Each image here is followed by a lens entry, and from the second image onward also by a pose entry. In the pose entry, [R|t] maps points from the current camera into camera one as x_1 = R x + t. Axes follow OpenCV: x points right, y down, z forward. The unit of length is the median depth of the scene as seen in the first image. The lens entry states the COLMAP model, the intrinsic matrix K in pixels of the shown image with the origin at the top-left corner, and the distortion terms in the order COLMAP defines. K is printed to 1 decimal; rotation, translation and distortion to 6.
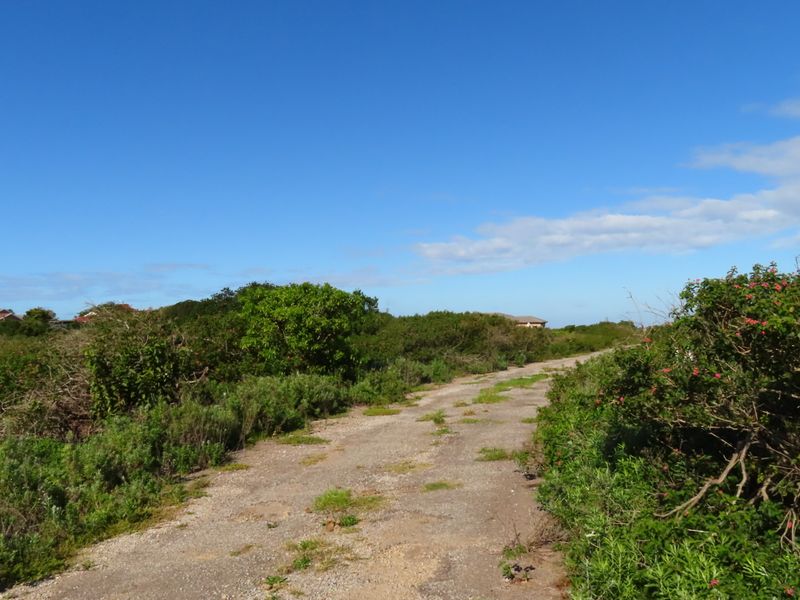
lens RADIAL K [[697.6, 0, 400.0], [0, 697.6, 300.0], [0, 0, 1]] dist [-0.001916, 0.001896]
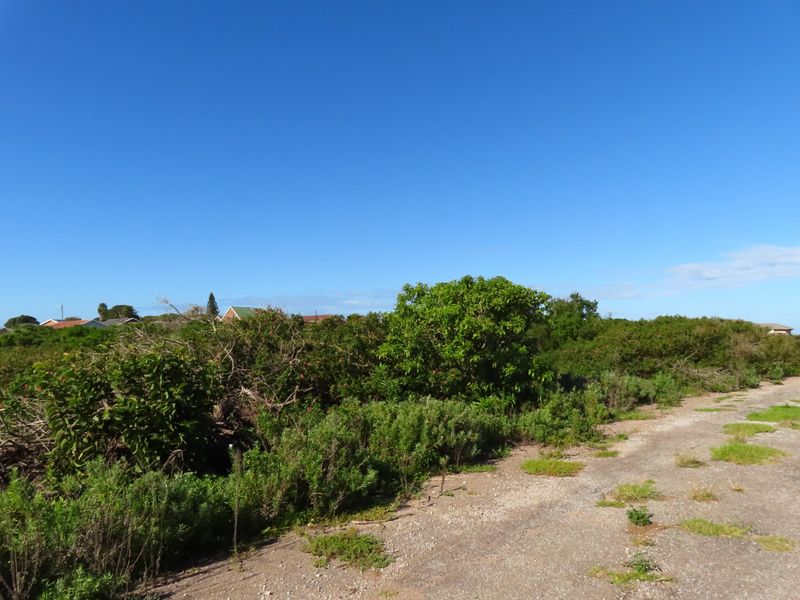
lens RADIAL K [[498.7, 0, 440.9], [0, 498.7, 297.8], [0, 0, 1]] dist [0.000568, 0.000645]
pose [[0.923544, -0.008715, -0.383392, 0.054175], [-0.000712, 0.999701, -0.024440, 0.015452], [0.383491, 0.022845, 0.923262, 0.501640]]
